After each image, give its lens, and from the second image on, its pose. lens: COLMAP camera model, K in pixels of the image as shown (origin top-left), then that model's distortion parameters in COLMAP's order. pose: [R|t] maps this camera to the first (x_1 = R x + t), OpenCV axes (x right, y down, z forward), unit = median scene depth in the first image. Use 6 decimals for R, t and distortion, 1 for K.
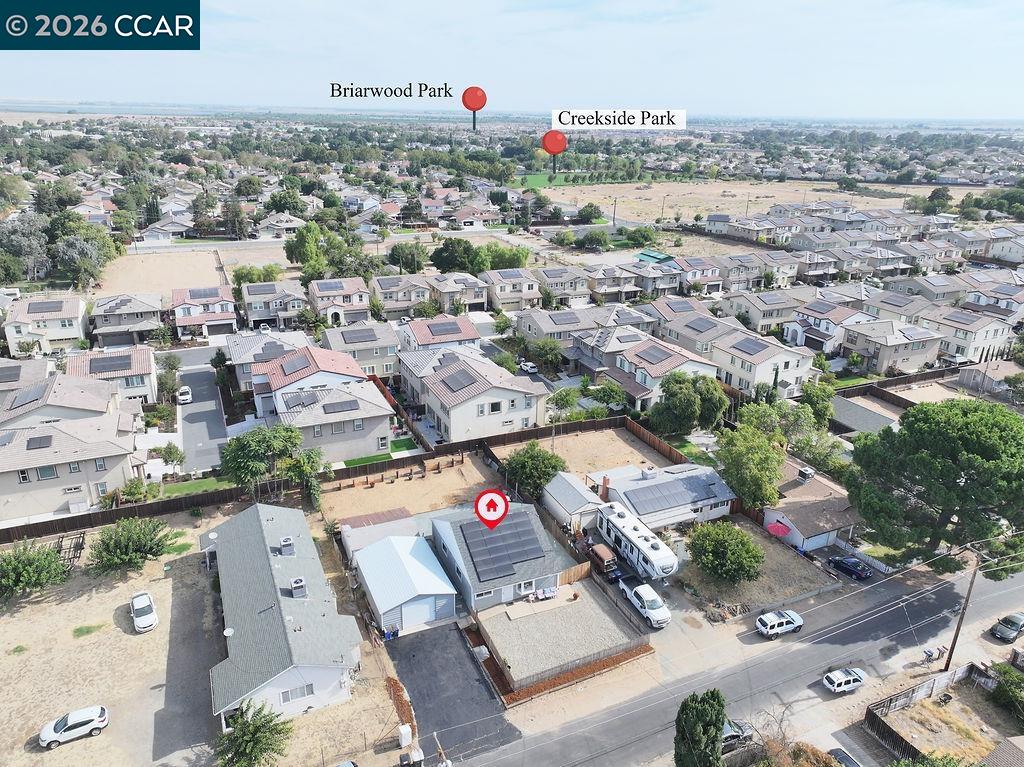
lens RADIAL K [[709.0, 0, 512.0], [0, 709.0, 383.5], [0, 0, 1]] dist [0.005863, 0.003185]
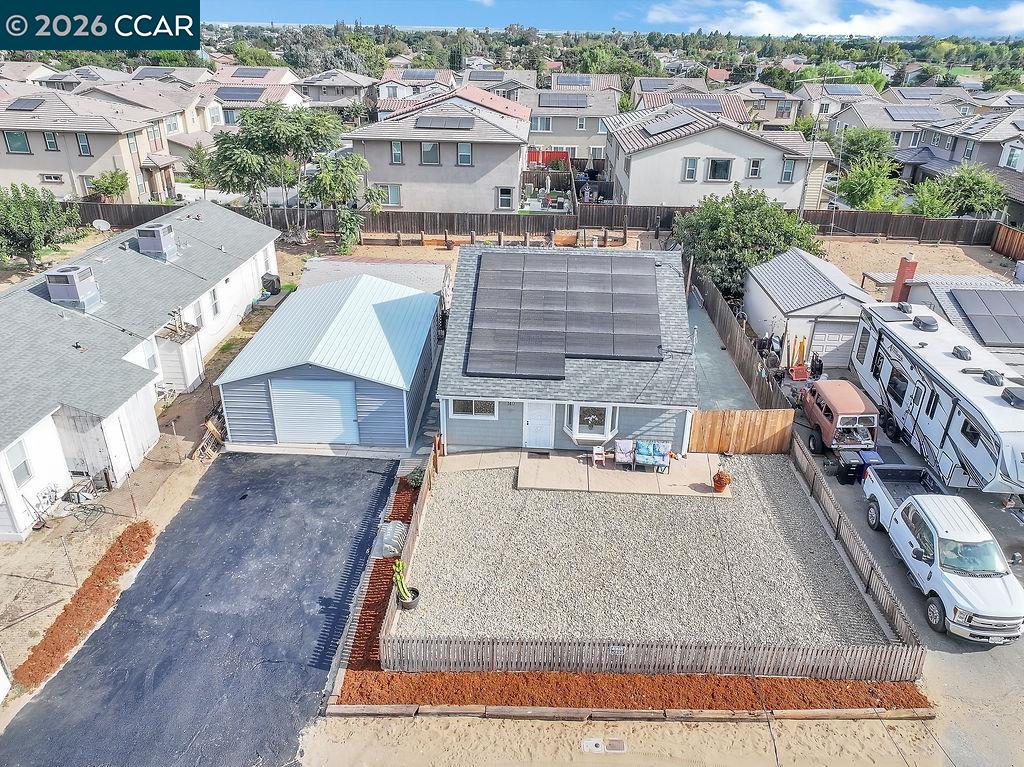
lens RADIAL K [[734.3, 0, 516.8], [0, 734.3, 381.0], [0, 0, 1]] dist [0.012399, 0.003215]
pose [[0.897479, 0.194042, -0.396079, 0.130036], [-0.162951, 0.980364, 0.111055, 0.220303], [0.409851, -0.035128, 0.911476, 0.609591]]
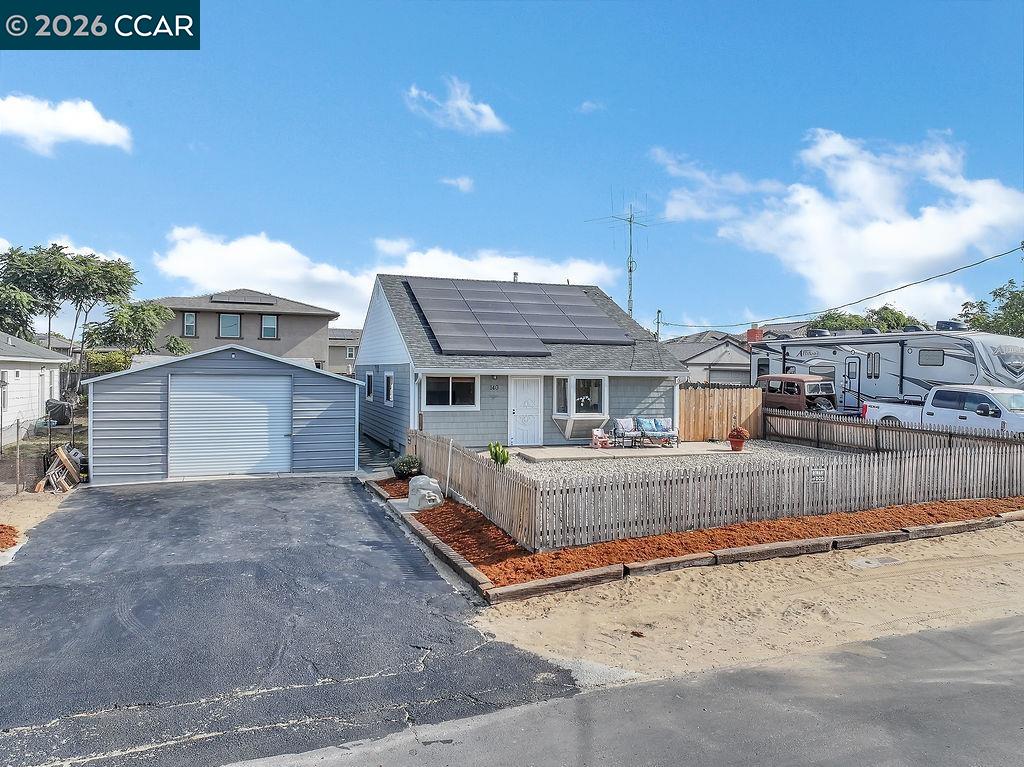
lens RADIAL K [[734.3, 0, 516.8], [0, 734.3, 381.0], [0, 0, 1]] dist [0.012399, 0.003215]
pose [[0.998493, 0.000788, -0.054880, 0.007607], [-0.019498, 0.939770, -0.341250, 0.379900], [0.051306, 0.341805, 0.938369, 0.651731]]
